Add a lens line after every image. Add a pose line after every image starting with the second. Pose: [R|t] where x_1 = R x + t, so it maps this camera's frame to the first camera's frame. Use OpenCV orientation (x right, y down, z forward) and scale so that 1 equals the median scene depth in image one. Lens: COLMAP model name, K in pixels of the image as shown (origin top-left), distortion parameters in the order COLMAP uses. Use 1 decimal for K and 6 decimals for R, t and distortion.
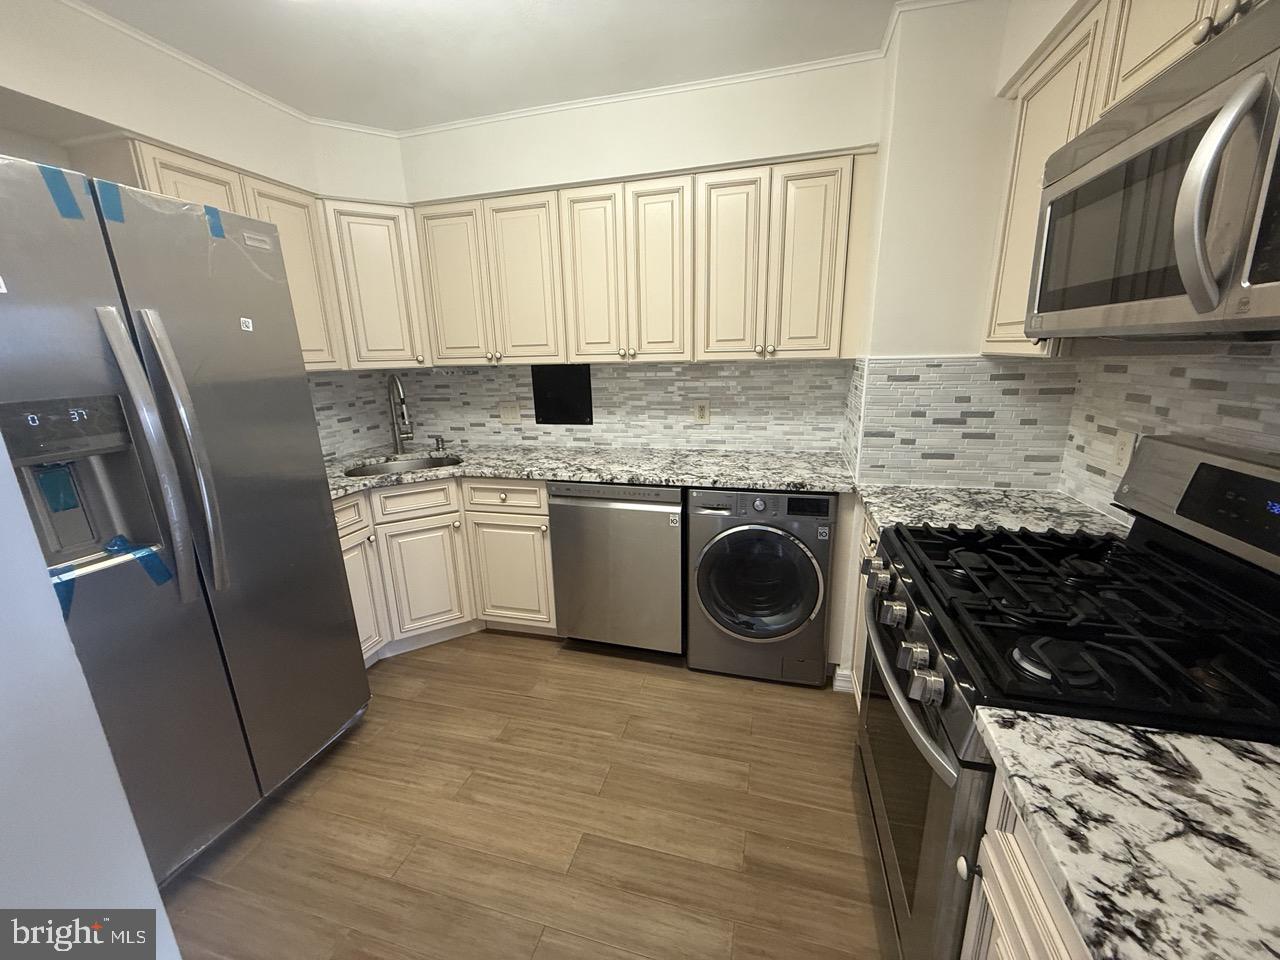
lens RADIAL K [[510.9, 0, 637.0], [0, 510.9, 480.1], [0, 0, 1]] dist [-0.001158, -0.000220]
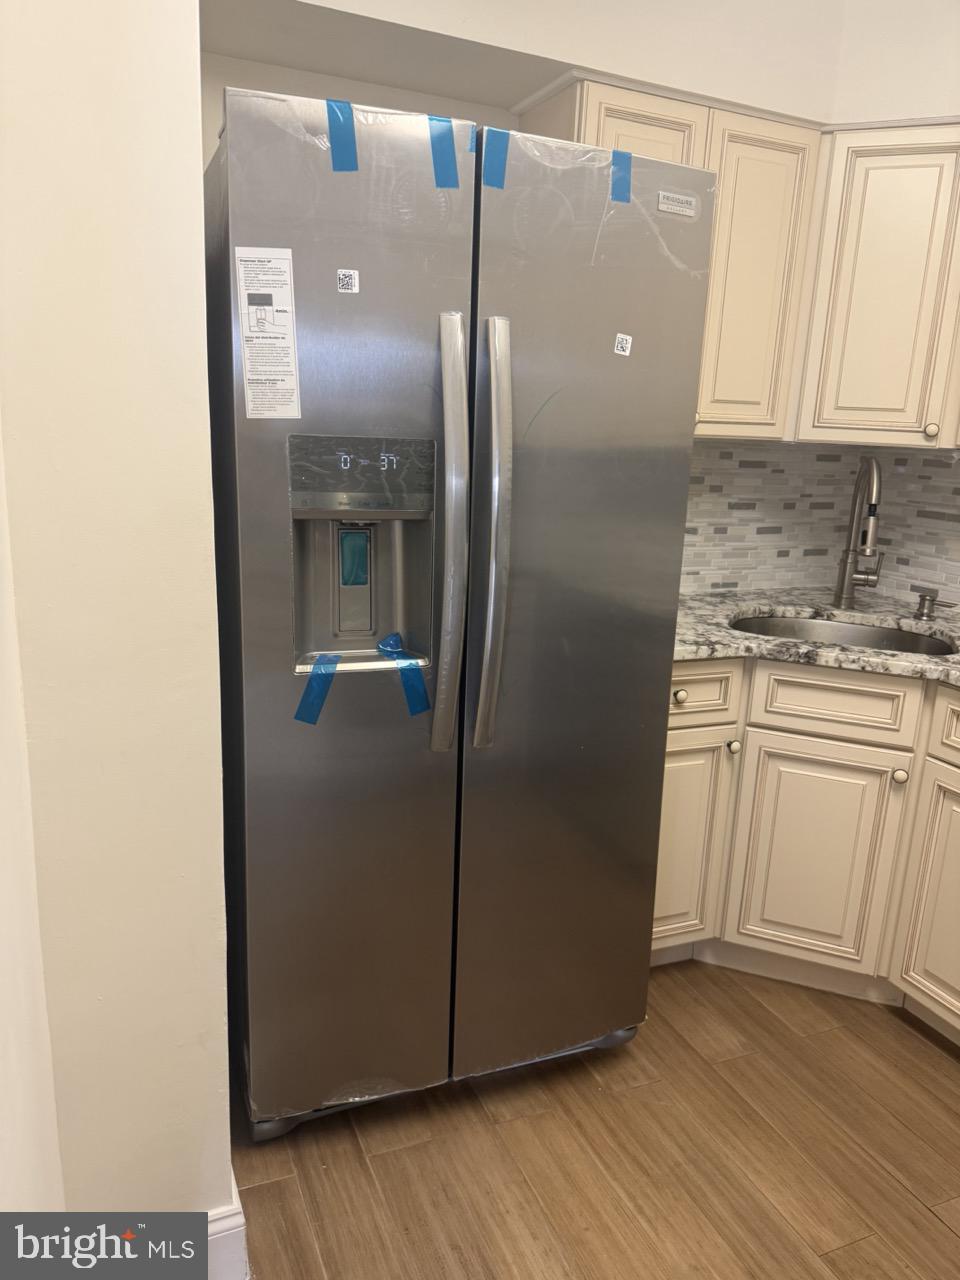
lens RADIAL K [[904.6, 0, 470.5], [0, 904.6, 641.3], [0, 0, 1]] dist [0.023443, -0.036112]
pose [[0.616542, 0.234475, -0.751596, 0.008028], [-0.249268, 0.963649, 0.096152, -0.016422], [0.746821, 0.128067, 0.652578, 0.136658]]
